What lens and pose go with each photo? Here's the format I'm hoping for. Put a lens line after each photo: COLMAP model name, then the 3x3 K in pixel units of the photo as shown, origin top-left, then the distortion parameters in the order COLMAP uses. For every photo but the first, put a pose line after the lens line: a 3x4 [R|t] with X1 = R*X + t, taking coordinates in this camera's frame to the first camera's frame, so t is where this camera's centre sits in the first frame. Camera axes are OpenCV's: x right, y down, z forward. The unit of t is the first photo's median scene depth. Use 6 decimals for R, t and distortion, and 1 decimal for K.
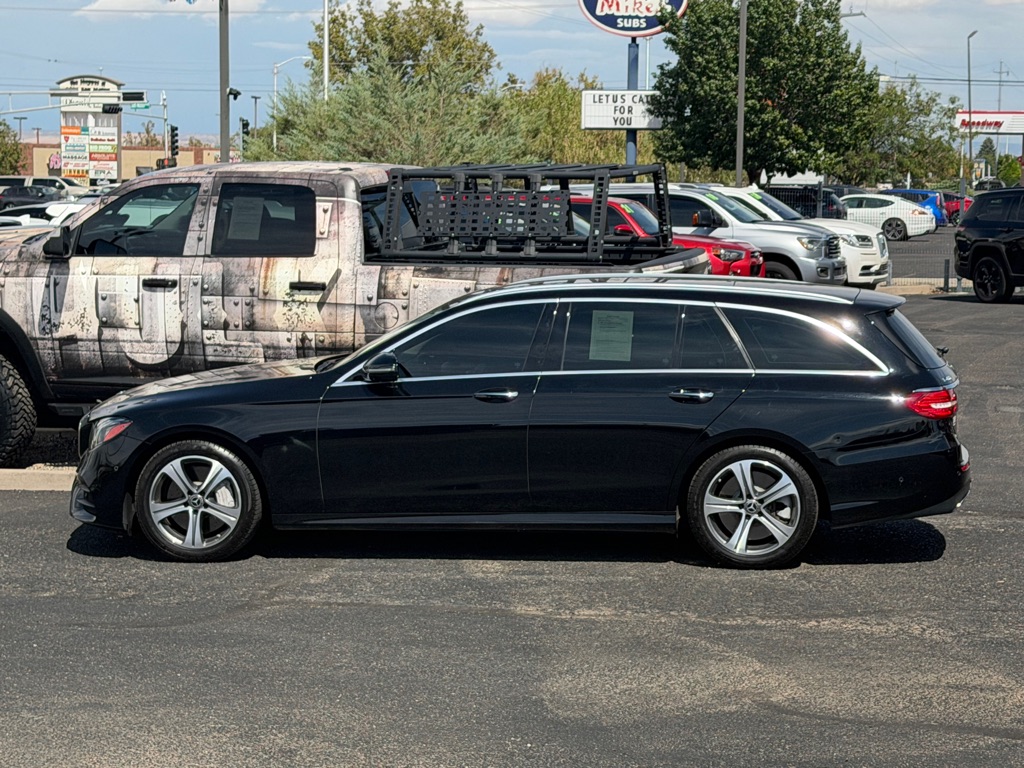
lens RADIAL K [[2374.6, 0, 548.8], [0, 2374.6, 394.9], [0, 0, 1]] dist [0.104814, 0.149141]
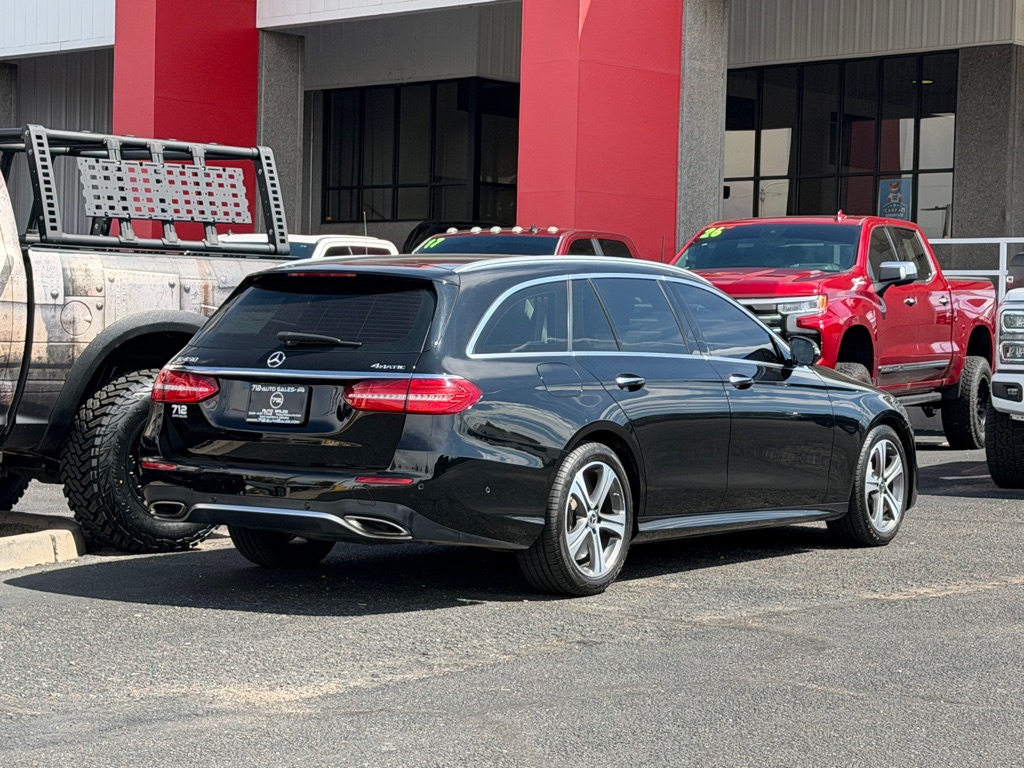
lens RADIAL K [[2374.6, 0, 548.8], [0, 2374.6, 394.9], [0, 0, 1]] dist [0.104814, 0.149141]
pose [[0.450969, -0.017069, 0.892376, -0.653216], [0.071256, 0.997314, -0.016934, 0.013851], [-0.889691, 0.071224, 0.450974, 0.509889]]
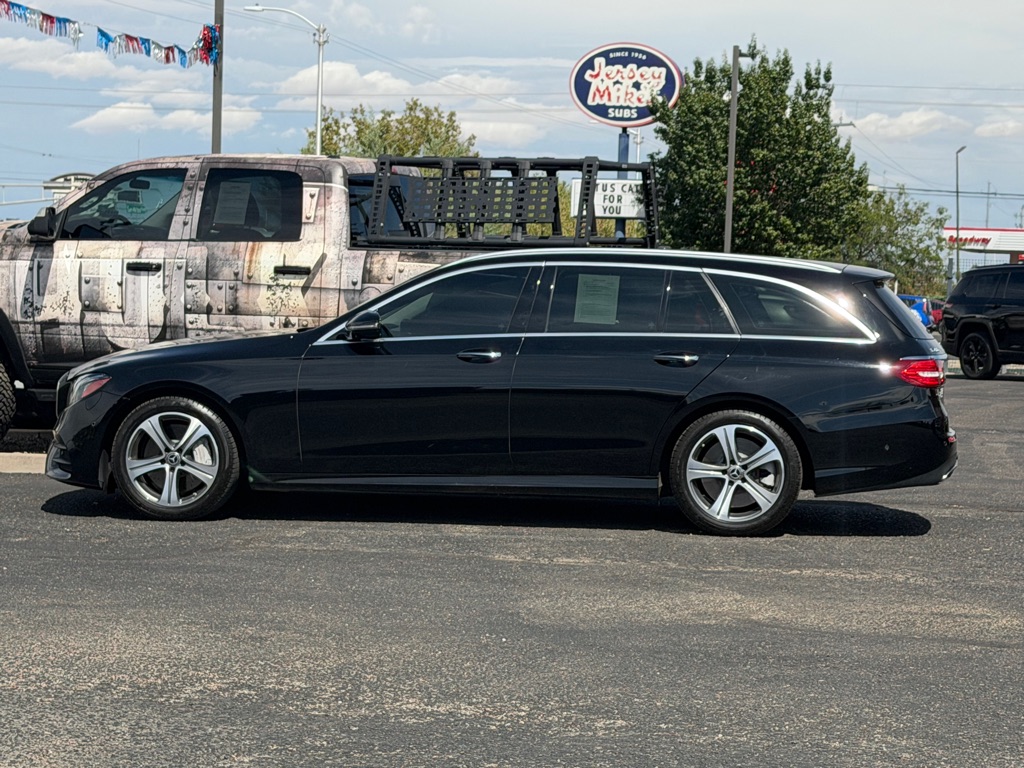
lens RADIAL K [[2374.6, 0, 548.8], [0, 2374.6, 394.9], [0, 0, 1]] dist [0.104814, 0.149141]
pose [[0.999747, 0.021761, 0.005617, 0.001306], [-0.021434, 0.998375, -0.052798, 0.055186], [-0.006757, 0.052664, 0.998589, 0.008840]]
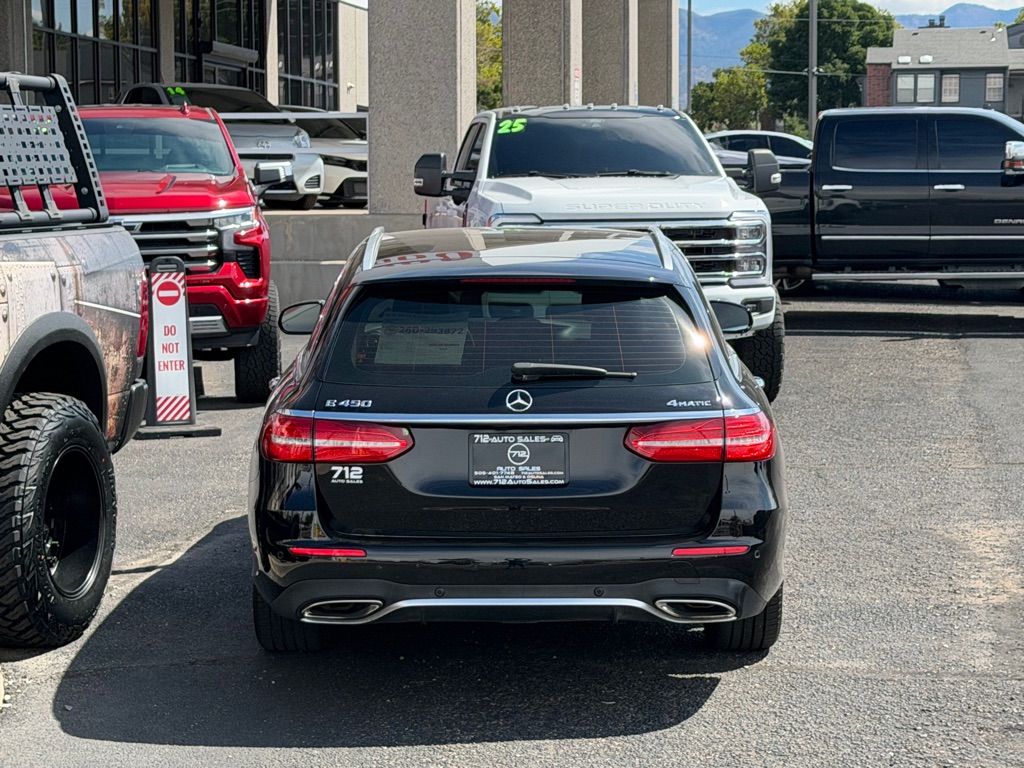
lens RADIAL K [[2374.6, 0, 548.8], [0, 2374.6, 394.9], [0, 0, 1]] dist [0.104814, 0.149141]
pose [[-0.120686, -0.097995, 0.987842, -0.592061], [0.102017, 0.988622, 0.110536, -0.064488], [-0.987435, 0.114117, -0.109316, 0.904685]]
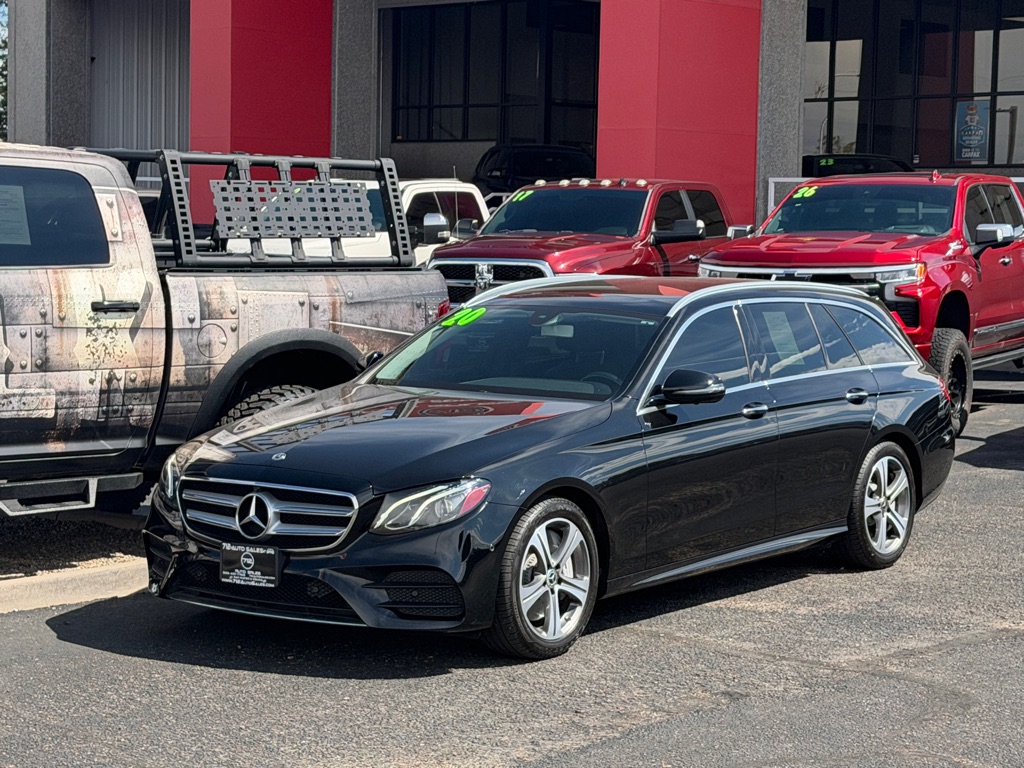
lens RADIAL K [[2373.8, 0, 506.2], [0, 2373.8, 383.4], [0, 0, 1]] dist [0.117065, -0.002691]
pose [[0.484759, -0.058932, 0.872660, -0.672859], [0.073621, 0.996936, 0.026428, -0.031836], [-0.871544, 0.051435, 0.487612, 0.523170]]
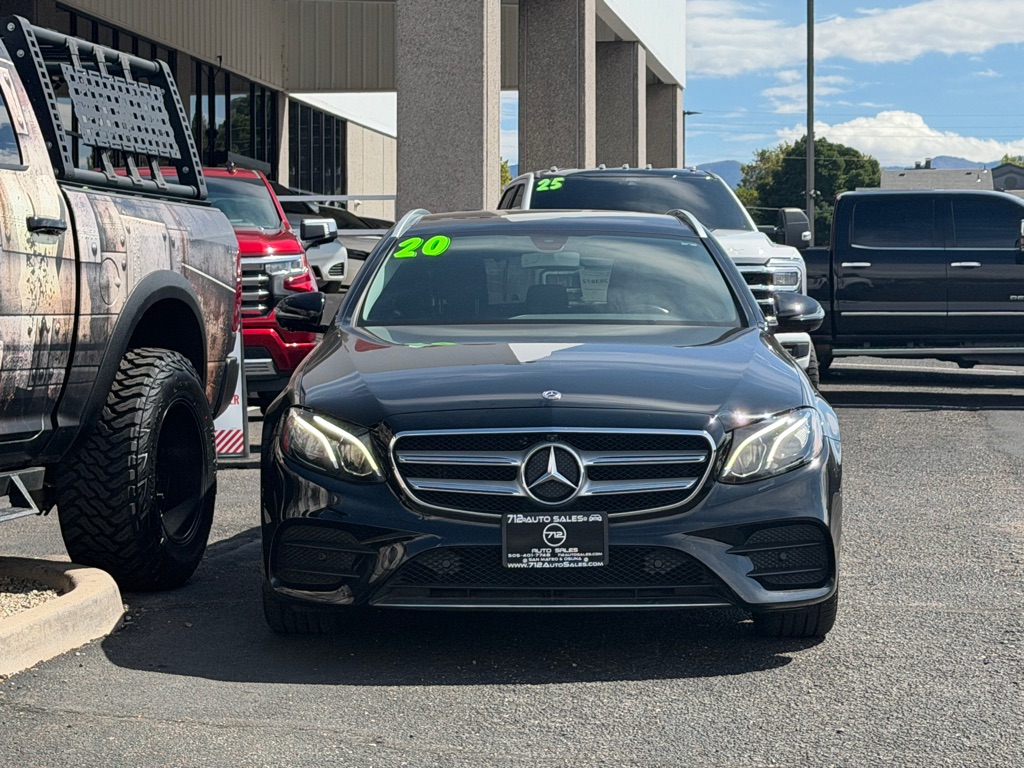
lens RADIAL K [[2374.6, 0, 548.8], [0, 2374.6, 394.9], [0, 0, 1]] dist [0.104814, 0.149141]
pose [[-0.127507, -0.035819, 0.991191, -0.616590], [0.098327, 0.993968, 0.048569, -0.023128], [-0.986952, 0.103654, -0.123216, 0.937402]]
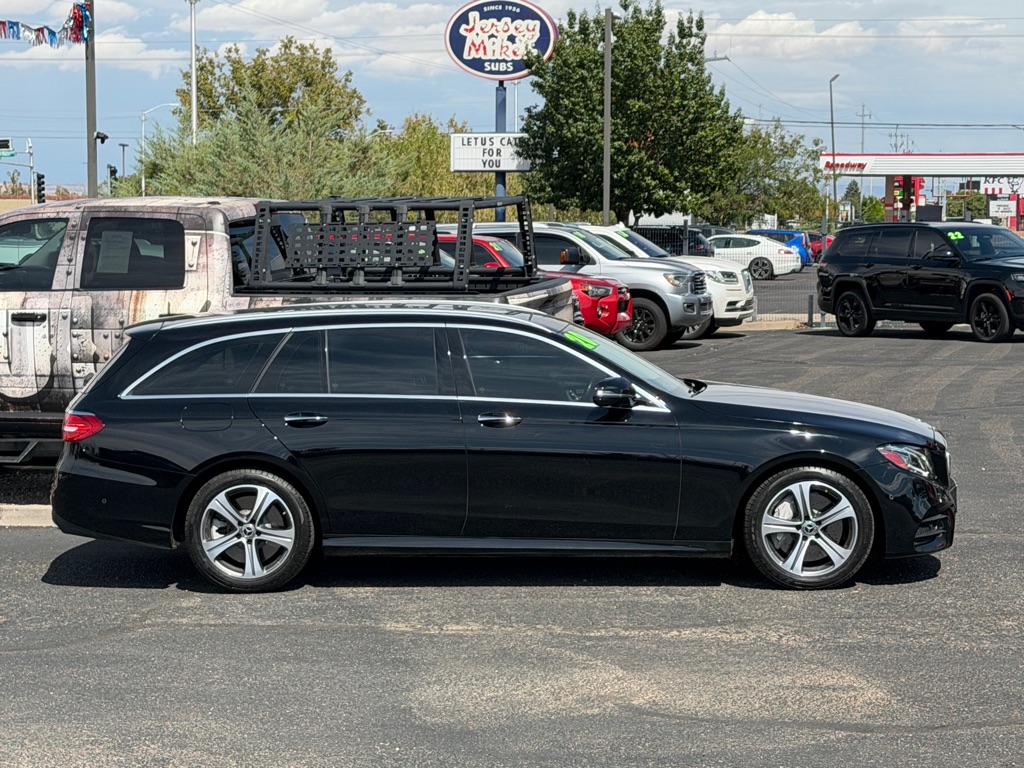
lens RADIAL K [[2375.4, 0, 560.1], [0, 2375.4, 380.9], [0, 0, 1]] dist [0.078125, 0.517898]
pose [[0.998248, -0.013350, 0.057640, 0.002572], [0.014791, 0.999587, -0.024646, 0.008193], [-0.057287, 0.025455, 0.998033, -0.020333]]
